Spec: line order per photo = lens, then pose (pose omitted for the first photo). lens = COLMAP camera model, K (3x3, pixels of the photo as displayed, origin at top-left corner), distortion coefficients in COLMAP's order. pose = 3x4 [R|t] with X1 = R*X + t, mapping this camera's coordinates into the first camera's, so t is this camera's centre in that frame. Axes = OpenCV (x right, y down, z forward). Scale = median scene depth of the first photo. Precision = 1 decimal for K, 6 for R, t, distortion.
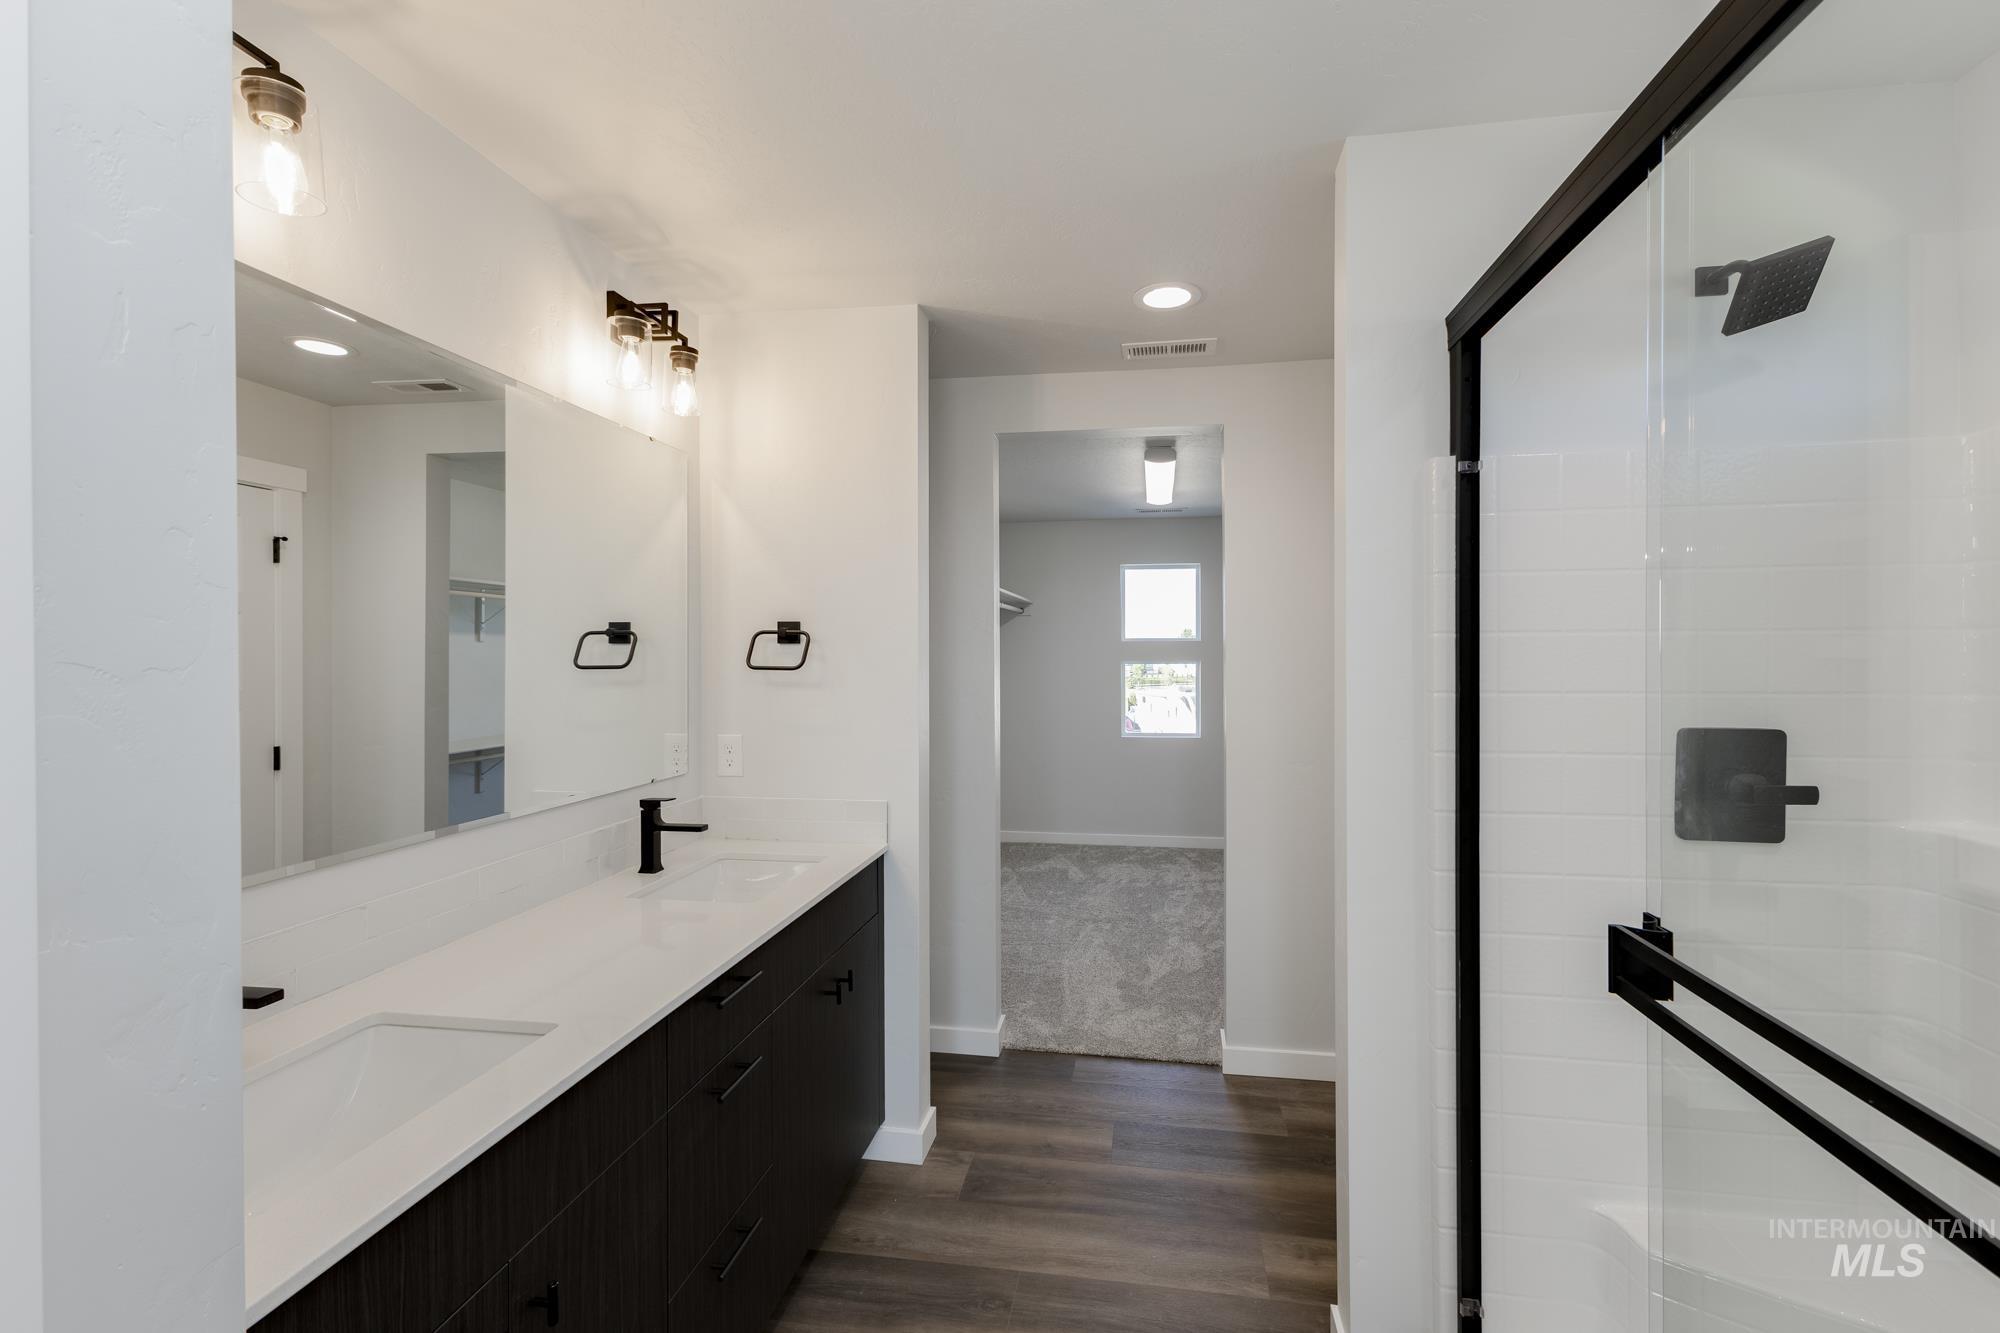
lens RADIAL K [[880.5, 0, 1007.3], [0, 880.5, 657.4], [0, 0, 1]] dist [0.007108, -0.001972]
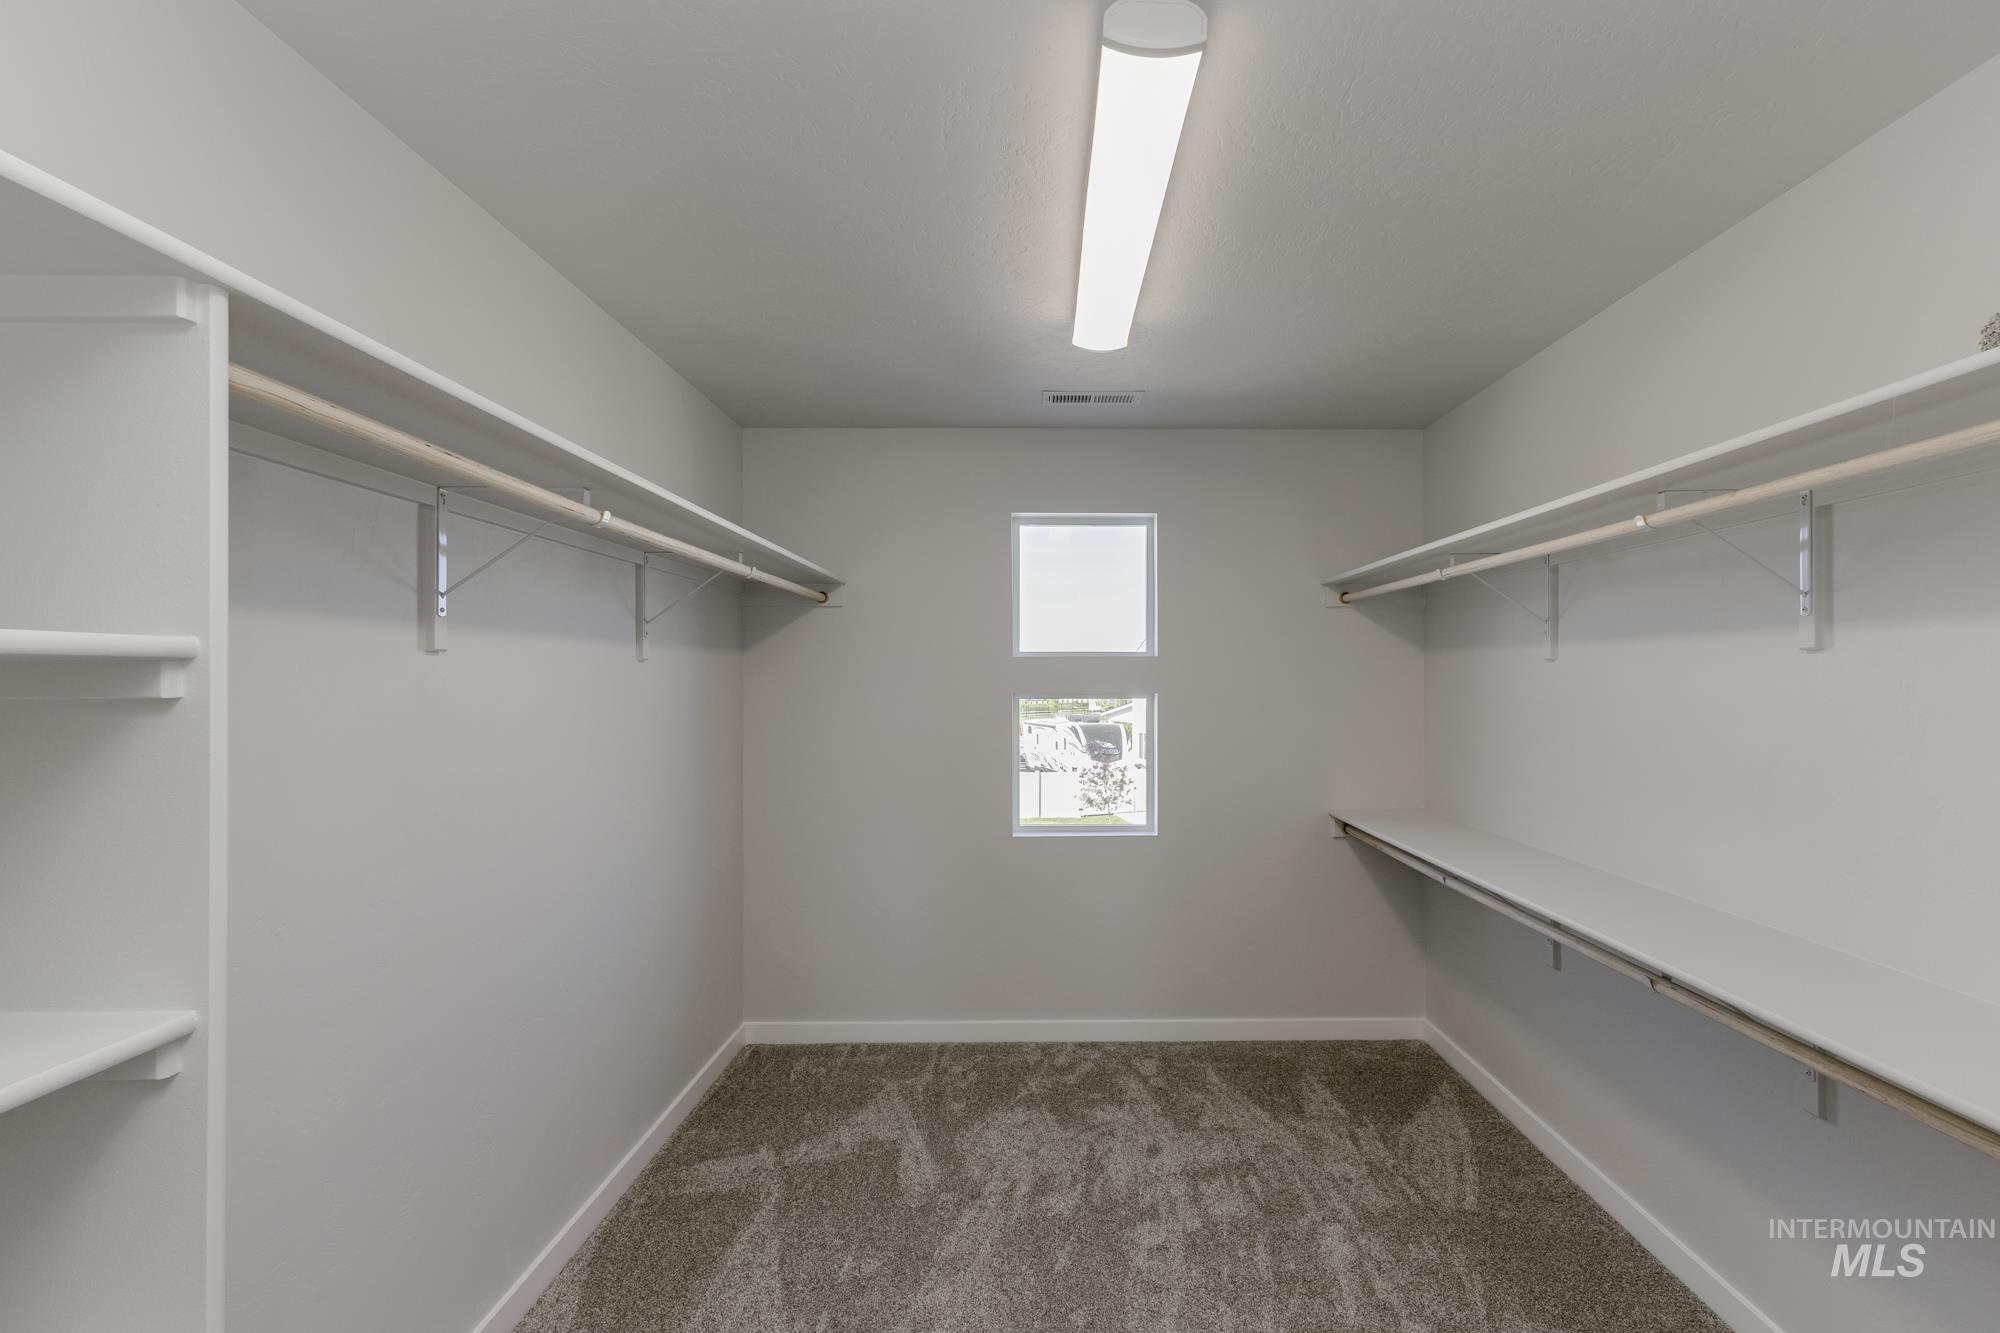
lens RADIAL K [[880.5, 0, 1001.7], [0, 880.5, 671.3], [0, 0, 1]] dist [0.007108, -0.001972]
pose [[0.991802, 0.004049, 0.127722, 0.056083], [-0.002589, 0.999929, -0.011592, -0.003427], [-0.127760, 0.011166, 0.991742, 0.484740]]
